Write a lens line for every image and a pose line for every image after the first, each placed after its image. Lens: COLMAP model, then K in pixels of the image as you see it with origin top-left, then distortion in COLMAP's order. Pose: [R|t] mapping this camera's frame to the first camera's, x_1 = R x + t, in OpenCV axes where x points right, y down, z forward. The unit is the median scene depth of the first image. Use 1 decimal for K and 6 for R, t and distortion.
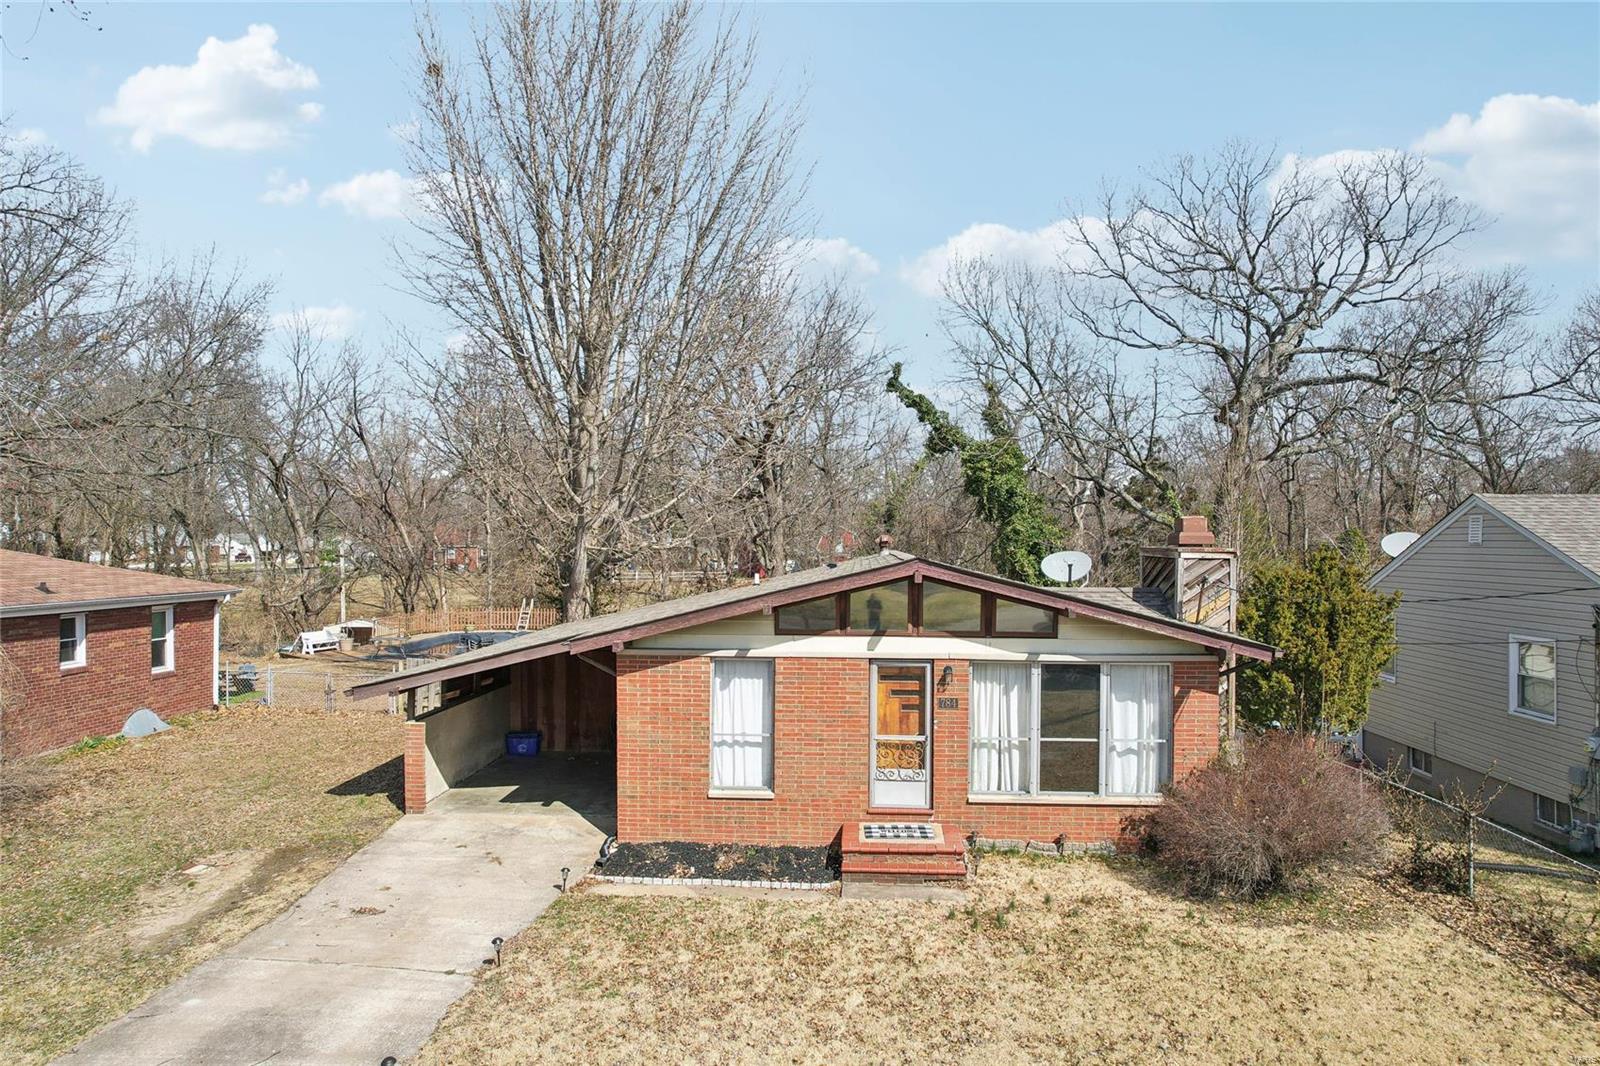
lens RADIAL K [[1038.0, 0, 803.2], [0, 1038.0, 539.2], [0, 0, 1]] dist [-0.035916, 0.012999]
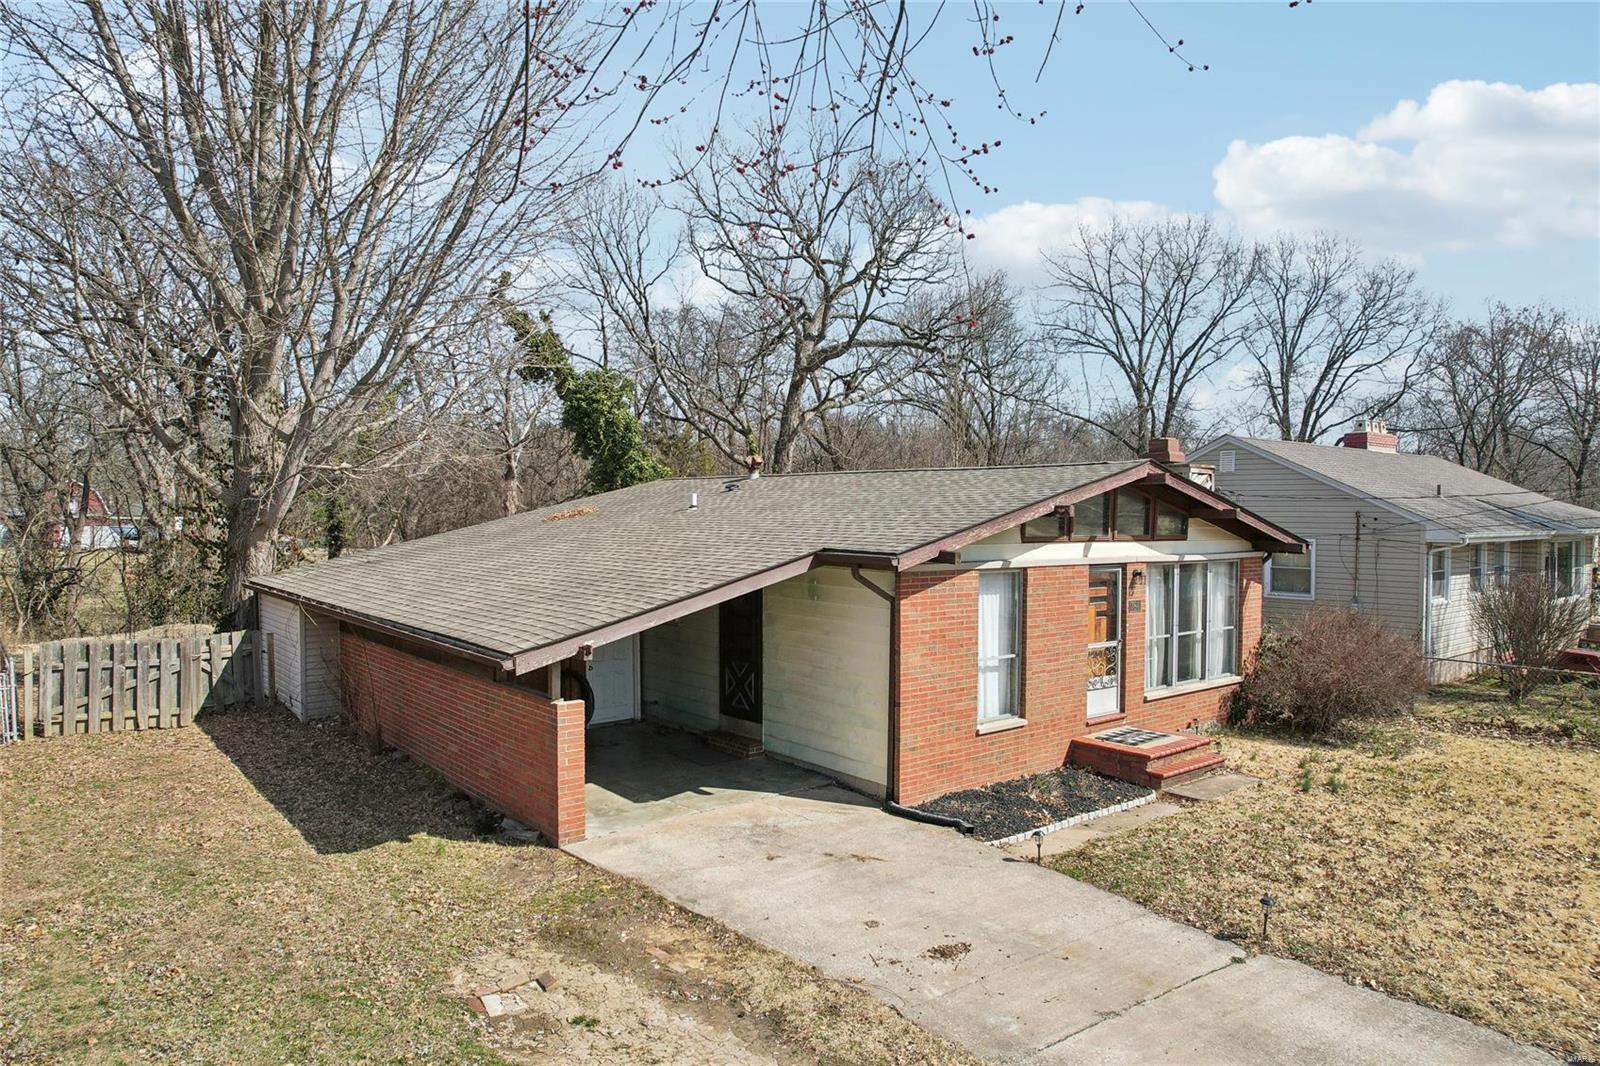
lens RADIAL K [[1038.0, 0, 801.8], [0, 1038.0, 526.7], [0, 0, 1]] dist [-0.035916, 0.012999]
pose [[0.728676, -0.008723, 0.684803, -0.784354], [-0.004873, 0.999828, 0.017922, 0.063380], [-0.684841, -0.016396, 0.728508, 0.481931]]
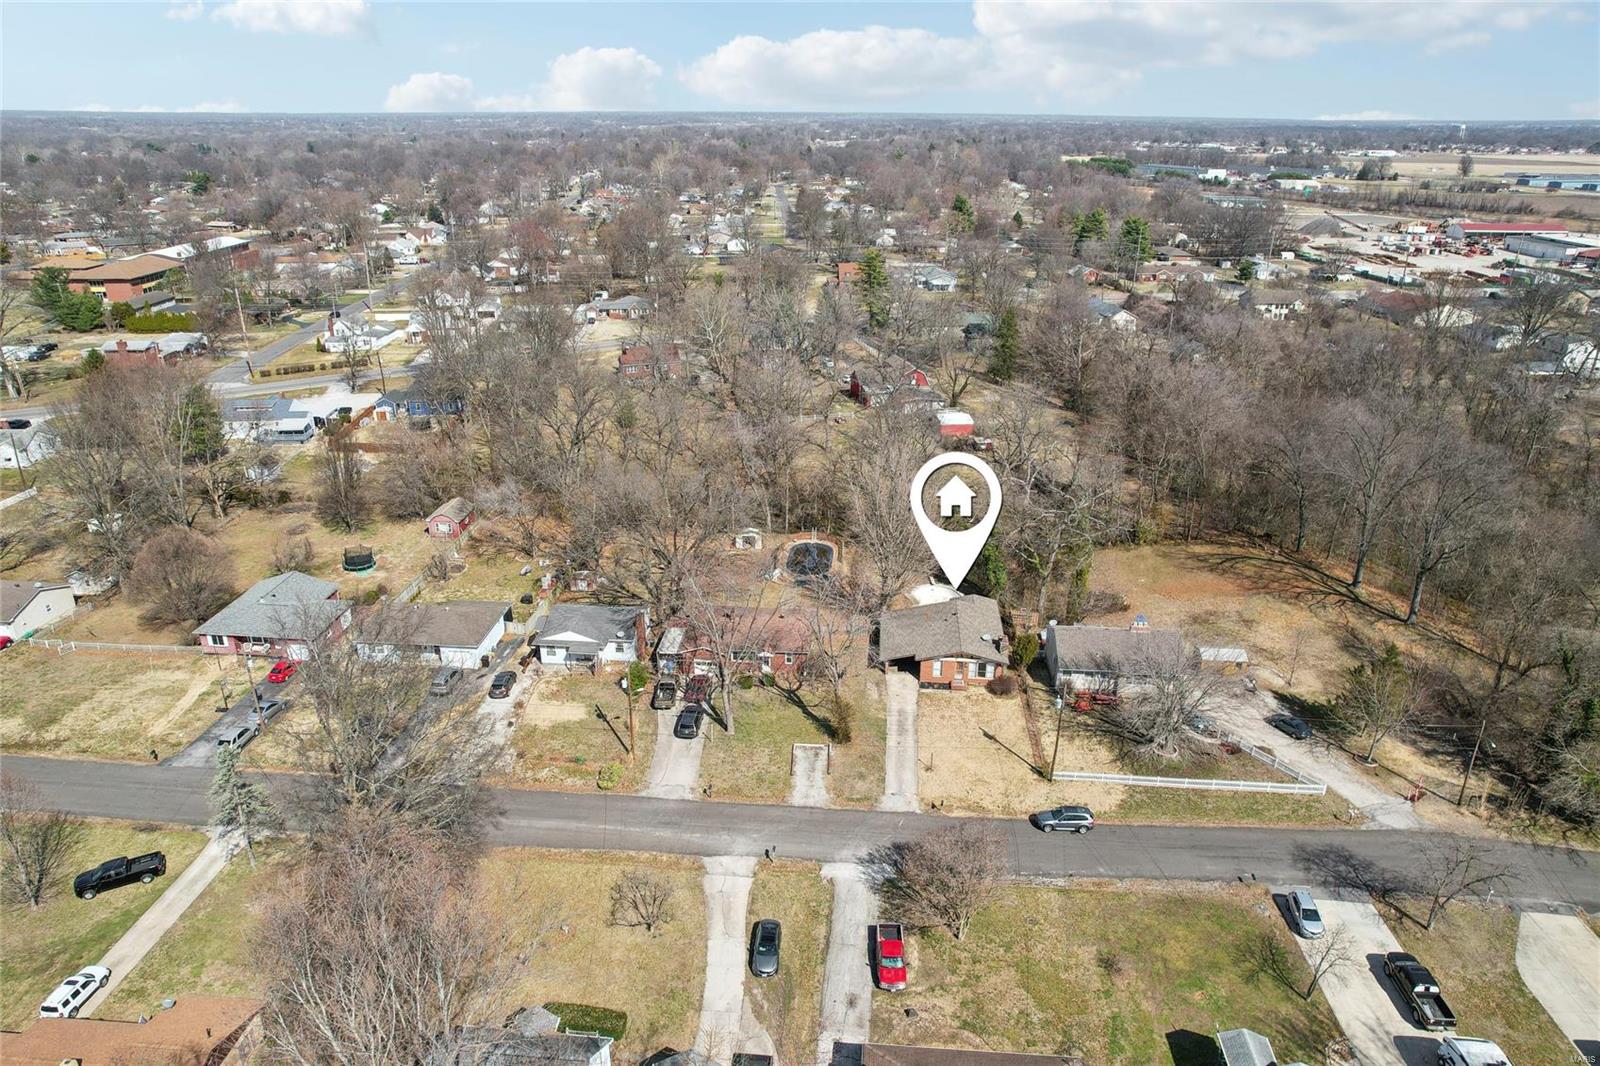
lens RADIAL K [[1038.0, 0, 805.6], [0, 1038.0, 534.1], [0, 0, 1]] dist [-0.035916, 0.012999]
pose [[0.999734, 0.019066, -0.012961, -0.924229], [-0.012555, 0.921759, 0.387559, -3.564320], [0.019336, -0.387293, 0.921754, -5.474361]]
